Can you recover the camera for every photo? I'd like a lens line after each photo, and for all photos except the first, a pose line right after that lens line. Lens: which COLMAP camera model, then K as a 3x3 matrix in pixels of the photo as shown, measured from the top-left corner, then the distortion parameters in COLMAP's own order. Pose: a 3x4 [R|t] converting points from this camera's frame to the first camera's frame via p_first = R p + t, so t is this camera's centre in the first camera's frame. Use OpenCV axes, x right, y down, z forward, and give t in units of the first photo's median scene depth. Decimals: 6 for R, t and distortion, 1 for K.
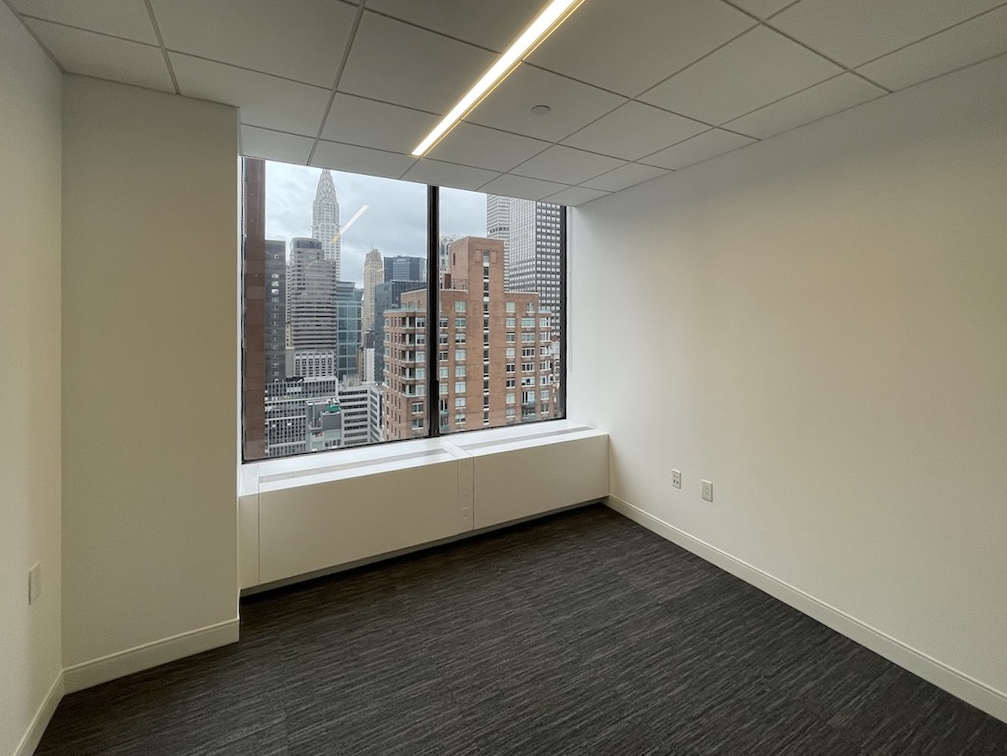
lens RADIAL K [[440.7, 0, 504.5], [0, 440.7, 320.2], [0, 0, 1]] dist [0.000171, -0.000005]
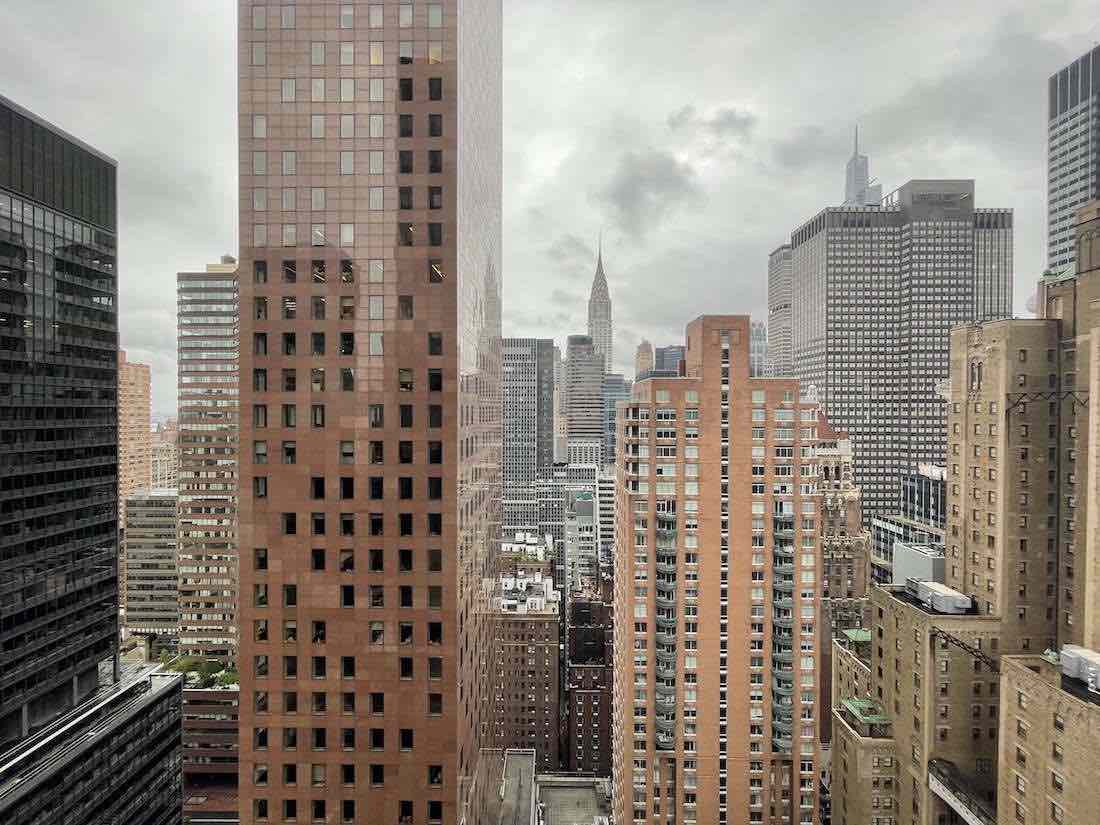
lens RADIAL K [[434.9, 0, 550.0], [0, 434.9, 412.5], [0, 0, 1]] dist [0.000167, -0.000029]
pose [[0.863544, 0.007004, -0.504225, 0.084377], [-0.005373, 0.999975, 0.004690, -0.001498], [0.504245, -0.001341, 0.863560, 0.102802]]
